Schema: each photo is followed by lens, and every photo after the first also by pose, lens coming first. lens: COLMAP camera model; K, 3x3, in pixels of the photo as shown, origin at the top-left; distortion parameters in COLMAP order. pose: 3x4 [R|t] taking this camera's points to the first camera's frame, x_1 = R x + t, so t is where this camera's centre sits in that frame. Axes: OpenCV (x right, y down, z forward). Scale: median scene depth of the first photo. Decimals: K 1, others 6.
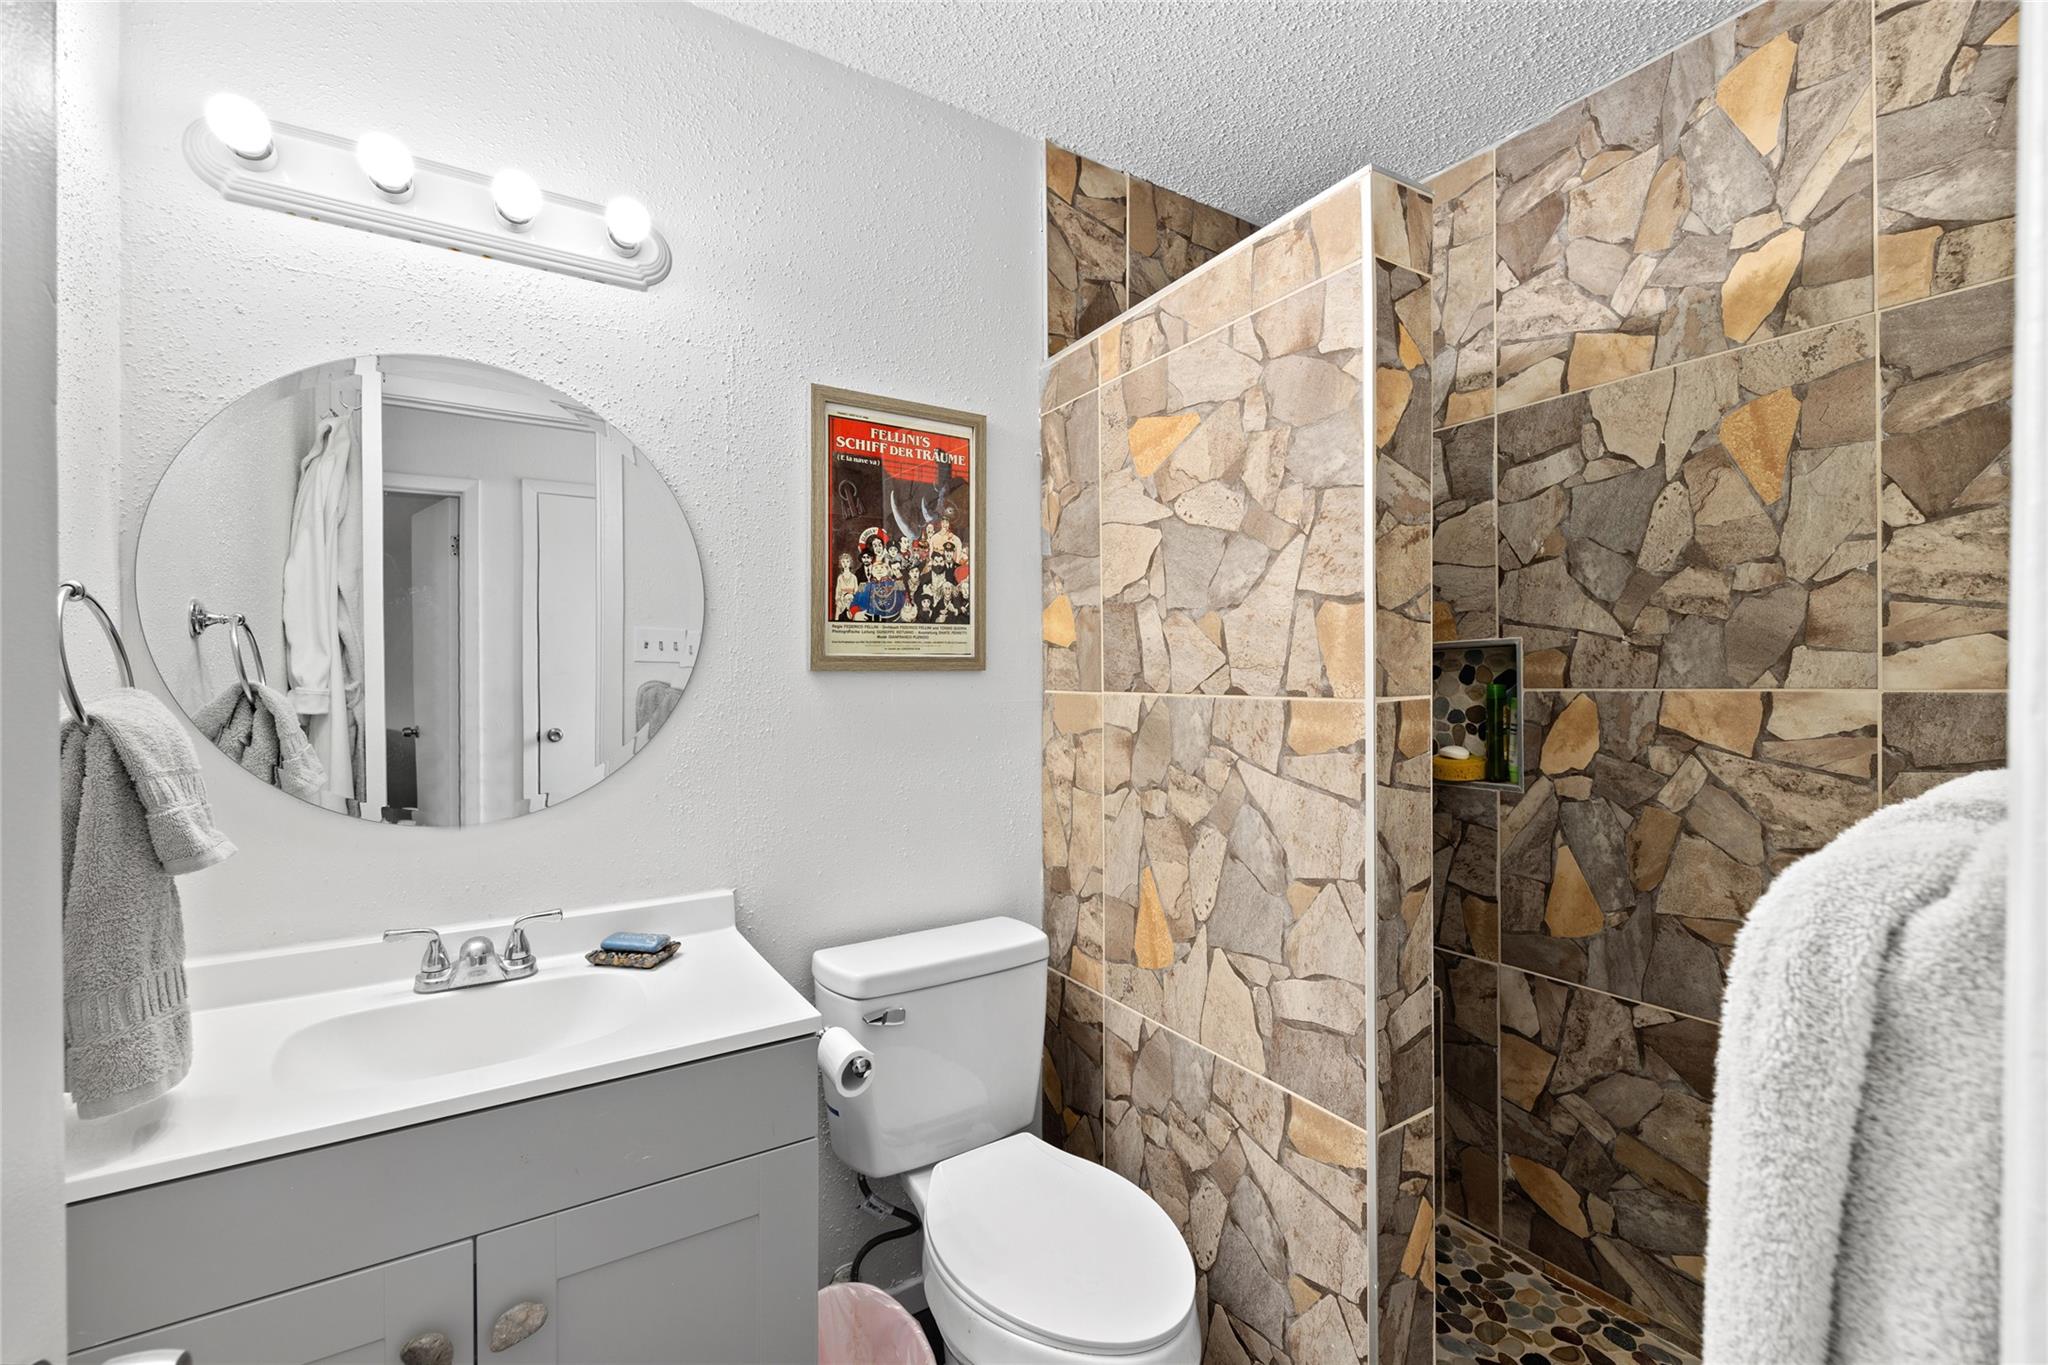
lens RADIAL K [[840.5, 0, 1009.4], [0, 840.5, 680.6], [0, 0, 1]] dist [0.000916, 0.000277]
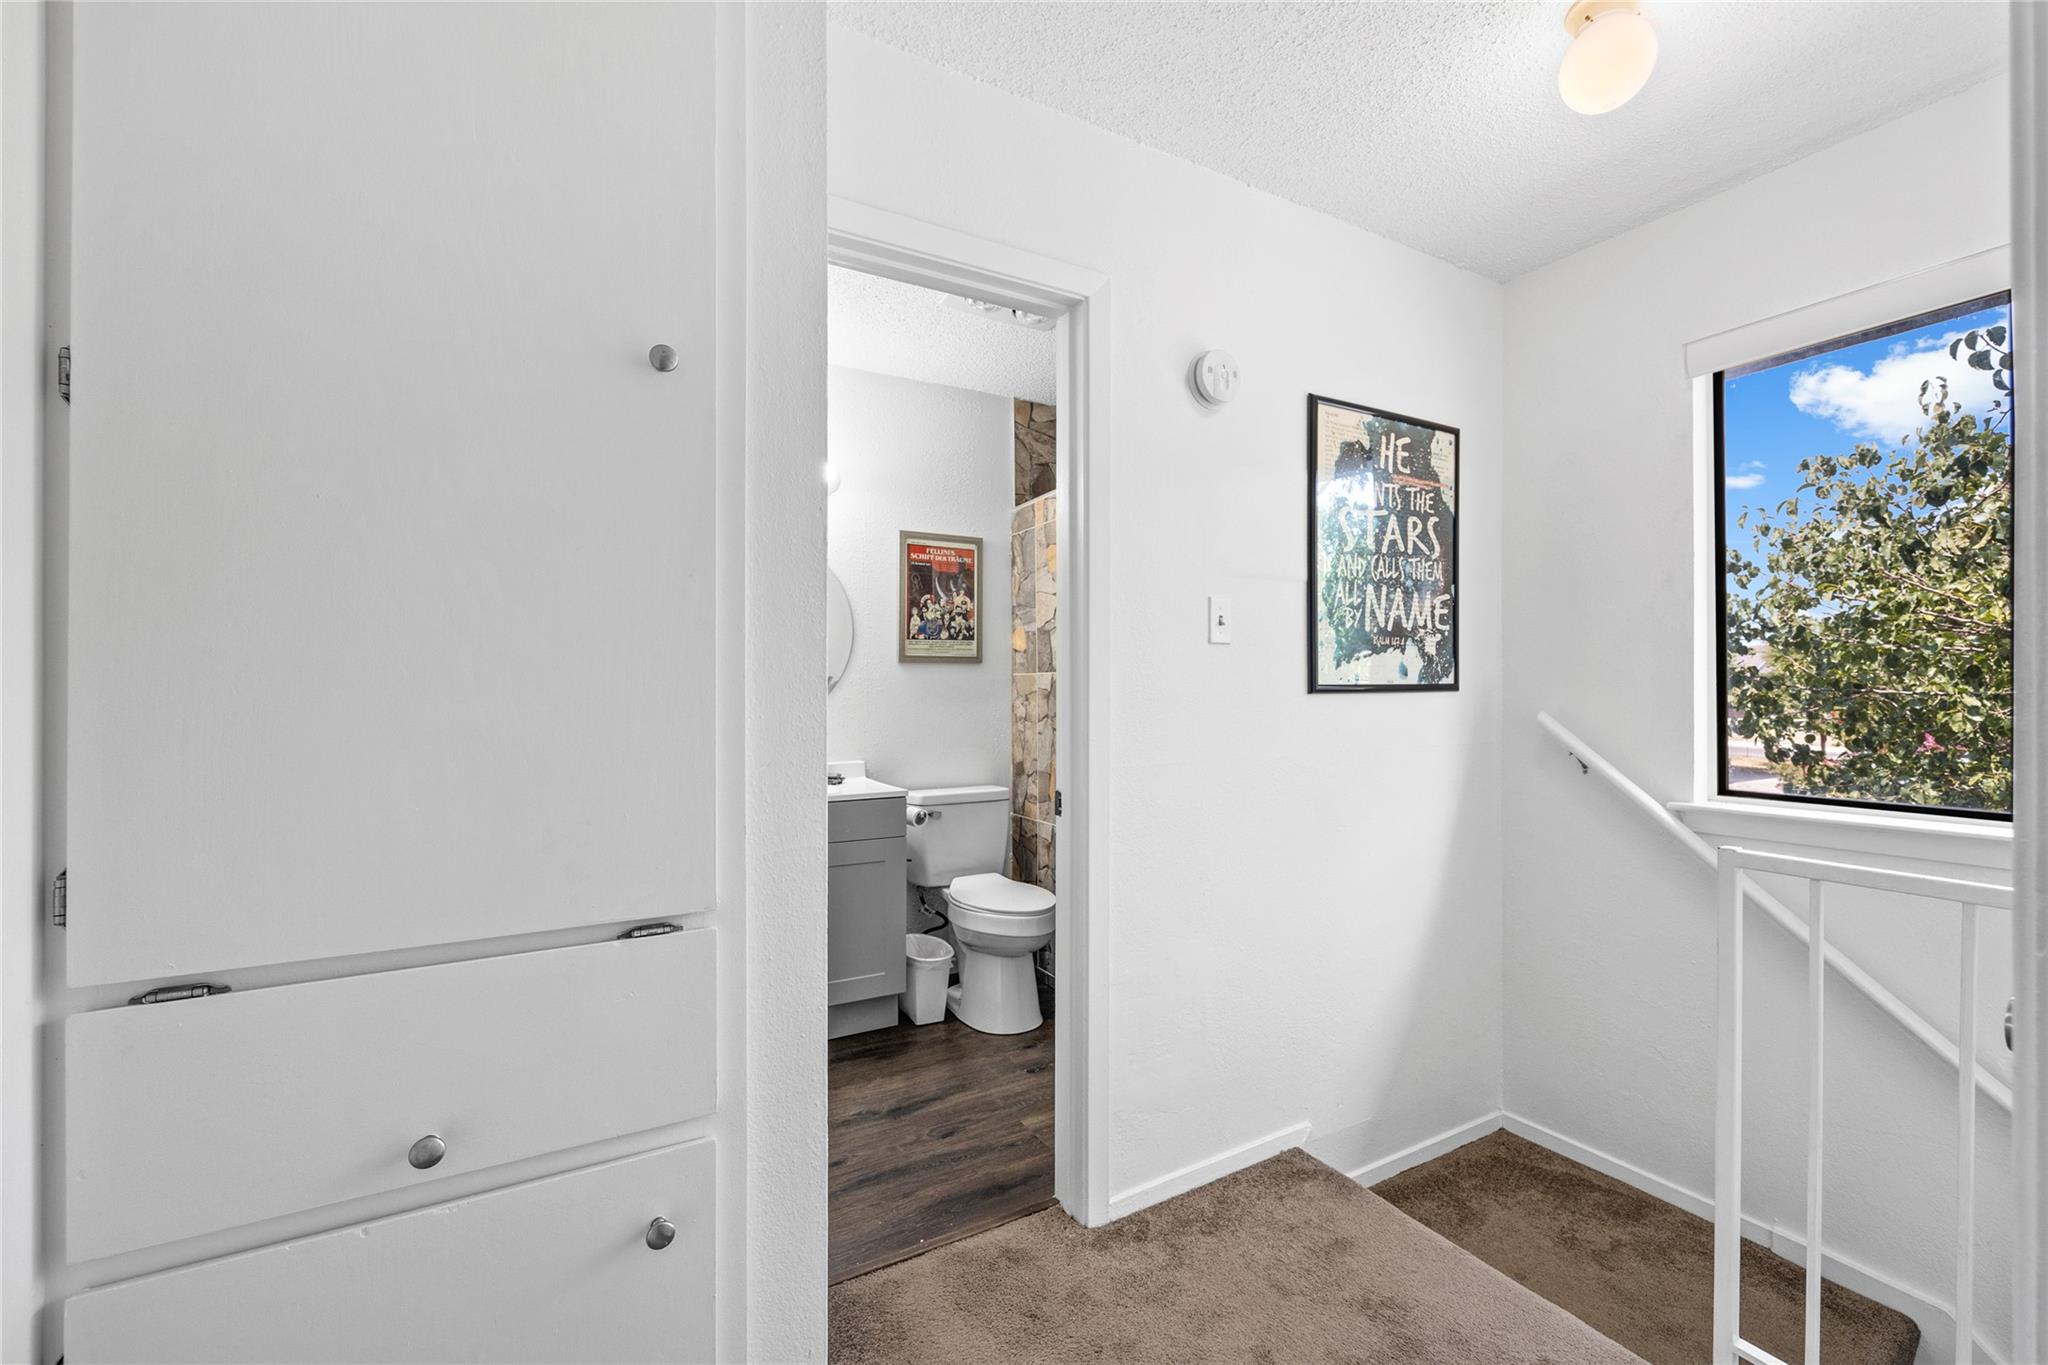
lens RADIAL K [[840.5, 0, 1009.4], [0, 840.5, 680.6], [0, 0, 1]] dist [0.000916, 0.000277]
pose [[0.998365, 0.000985, -0.057151, 0.159584], [-0.001895, 0.999872, -0.015869, 0.064718], [0.057128, 0.015951, 0.998239, -1.061851]]
